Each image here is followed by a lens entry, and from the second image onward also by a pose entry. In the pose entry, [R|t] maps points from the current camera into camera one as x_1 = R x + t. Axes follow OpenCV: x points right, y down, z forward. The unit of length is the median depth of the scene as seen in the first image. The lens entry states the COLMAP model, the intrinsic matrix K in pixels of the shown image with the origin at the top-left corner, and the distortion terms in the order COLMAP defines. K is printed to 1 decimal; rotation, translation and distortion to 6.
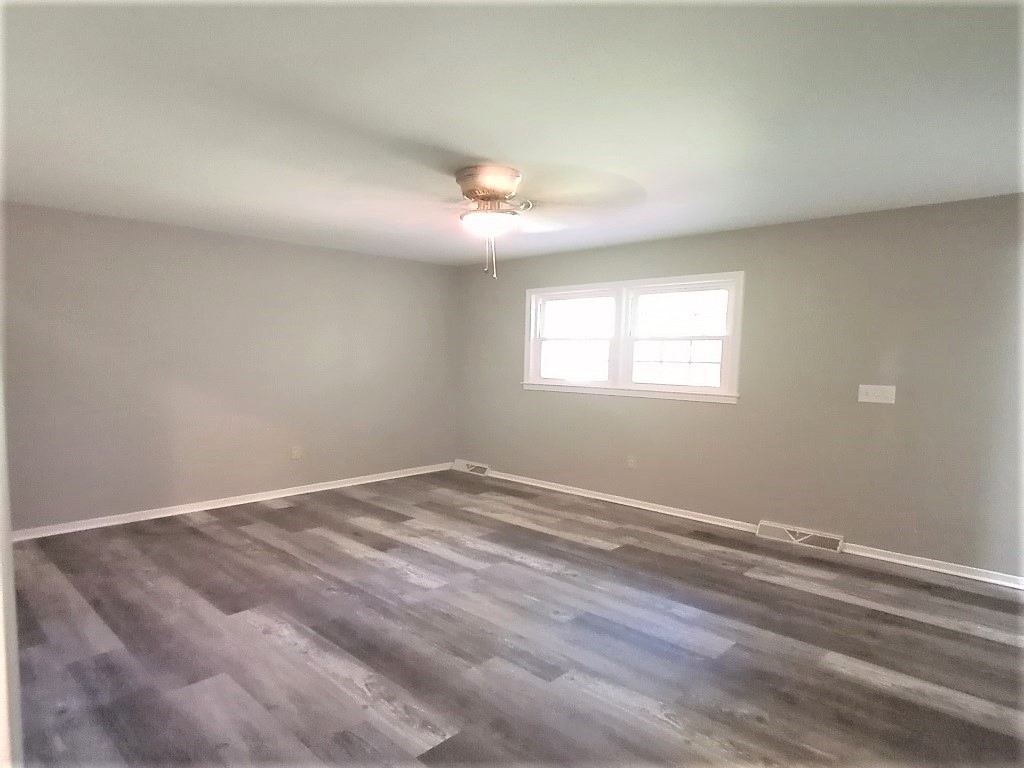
lens RADIAL K [[615.1, 0, 512.0], [0, 615.1, 384.0], [0, 0, 1]] dist [0.000176, -0.000172]
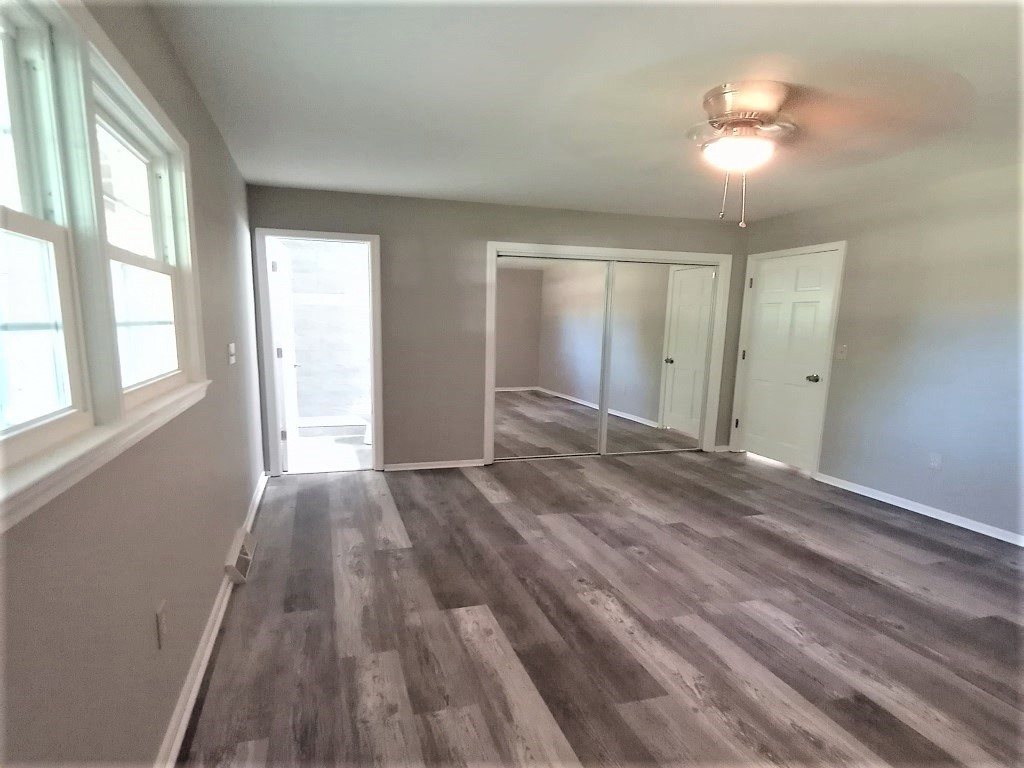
lens RADIAL K [[615.1, 0, 512.0], [0, 615.1, 384.0], [0, 0, 1]] dist [0.000176, -0.000172]
pose [[-0.877537, -0.075503, 0.473527, -0.206816], [-0.003078, 0.988392, 0.151894, -0.090818], [-0.479499, 0.131836, -0.867583, 1.848053]]
